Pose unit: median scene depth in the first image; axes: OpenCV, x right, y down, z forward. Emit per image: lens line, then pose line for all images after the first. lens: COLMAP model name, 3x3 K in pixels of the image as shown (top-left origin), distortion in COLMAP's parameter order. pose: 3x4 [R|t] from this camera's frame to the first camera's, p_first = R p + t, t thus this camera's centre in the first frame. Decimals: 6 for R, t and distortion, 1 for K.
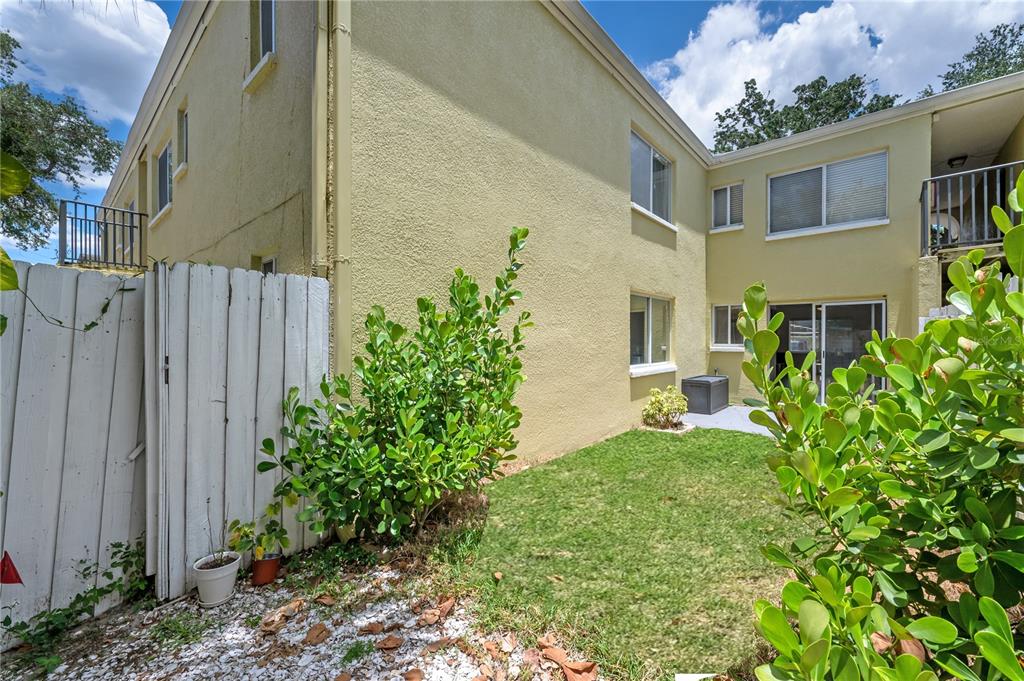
lens RADIAL K [[407.8, 0, 505.1], [0, 407.8, 338.1], [0, 0, 1]] dist [0.001081, -0.000137]
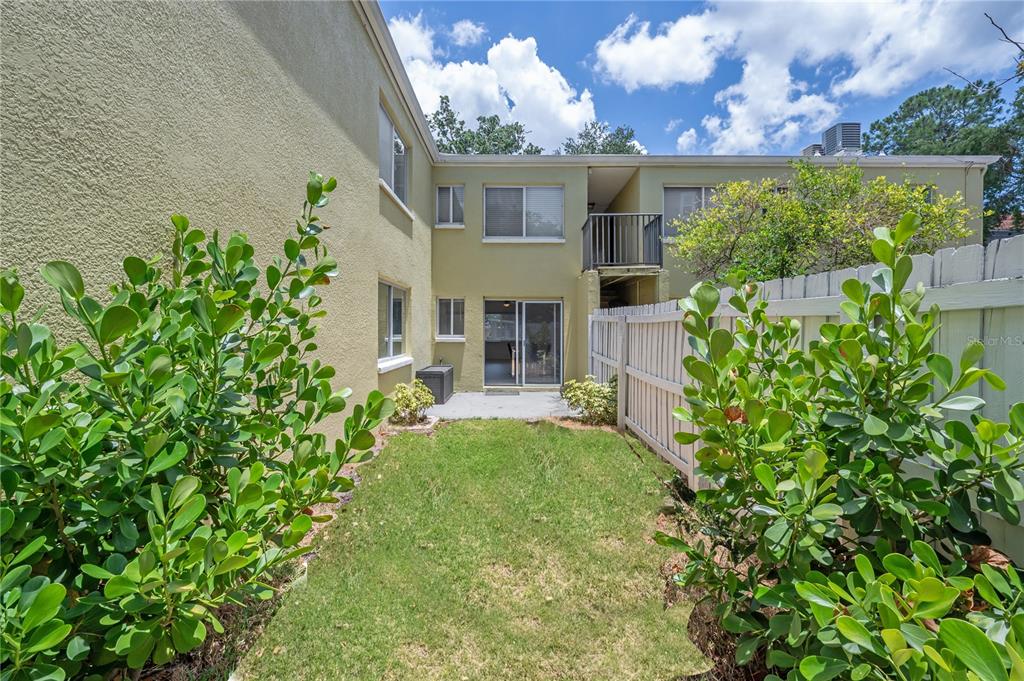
lens RADIAL K [[419.2, 0, 514.1], [0, 419.2, 328.4], [0, 0, 1]] dist [-0.001667, -0.000014]
pose [[0.742594, 0.004374, 0.669728, -0.069876], [-0.005376, 0.999985, -0.000571, -0.003169], [-0.669720, -0.003176, 0.742607, 0.093375]]
